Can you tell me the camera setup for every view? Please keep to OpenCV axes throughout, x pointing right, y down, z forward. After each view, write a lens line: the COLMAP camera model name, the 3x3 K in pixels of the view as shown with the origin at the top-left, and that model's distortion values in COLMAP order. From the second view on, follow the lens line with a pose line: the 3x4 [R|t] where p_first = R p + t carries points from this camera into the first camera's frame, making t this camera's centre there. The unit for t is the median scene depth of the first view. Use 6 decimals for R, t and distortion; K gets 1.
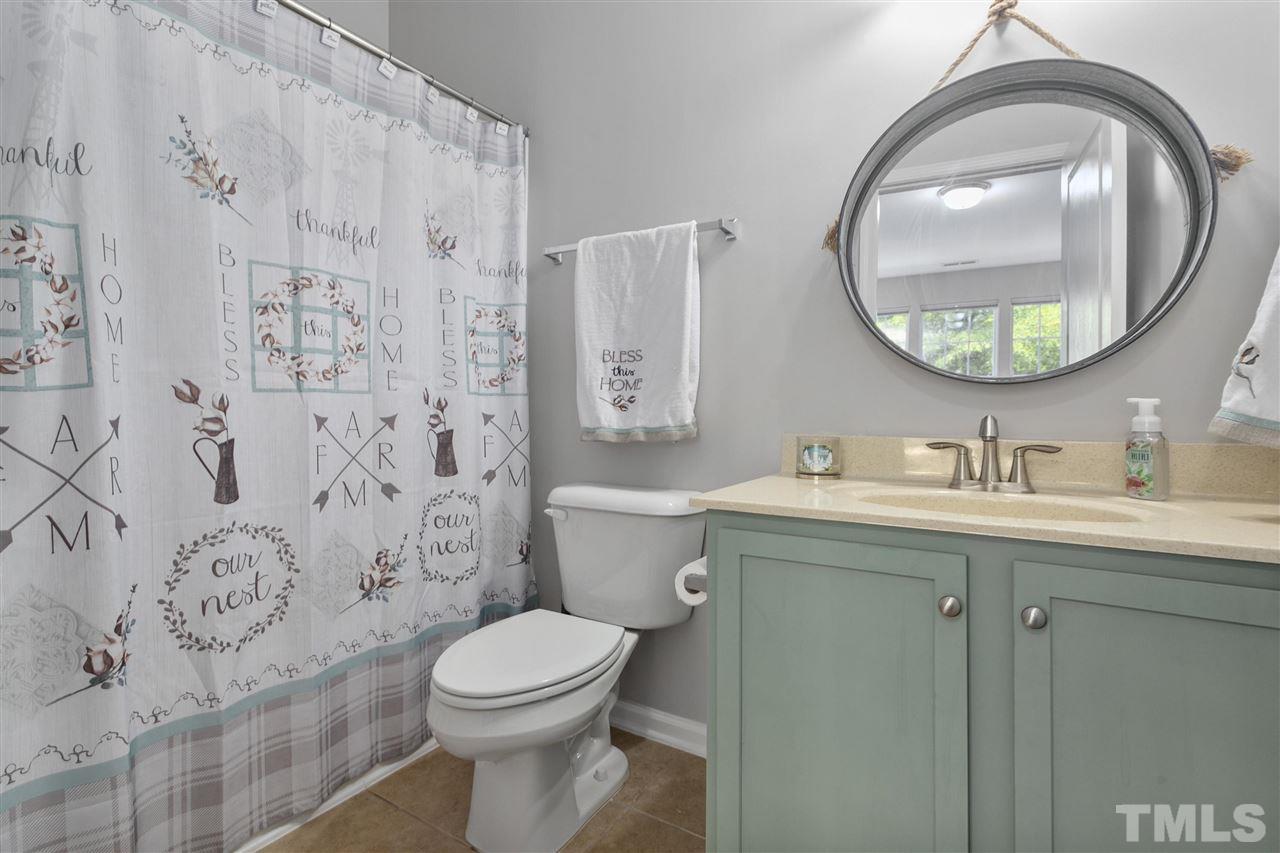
lens RADIAL K [[632.3, 0, 639.2], [0, 632.3, 422.9], [0, 0, 1]] dist [0.001850, 0.000836]
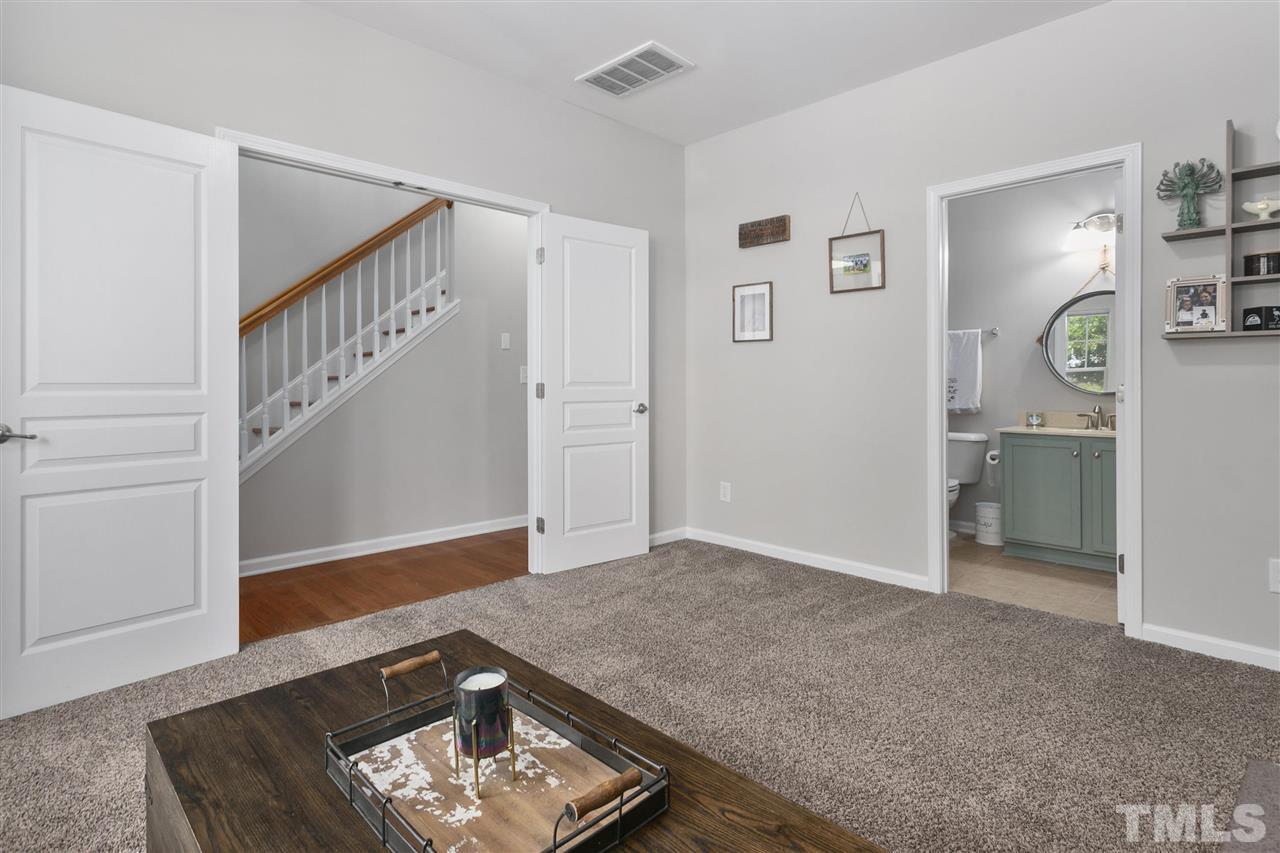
lens RADIAL K [[638.7, 0, 647.8], [0, 638.7, 390.3], [0, 0, 1]] dist [-0.002475, 0.003769]
pose [[0.971527, -0.002091, -0.236921, -0.688895], [-0.001548, 0.999884, -0.015173, -0.028066], [0.236925, 0.015107, 0.971410, -2.083318]]
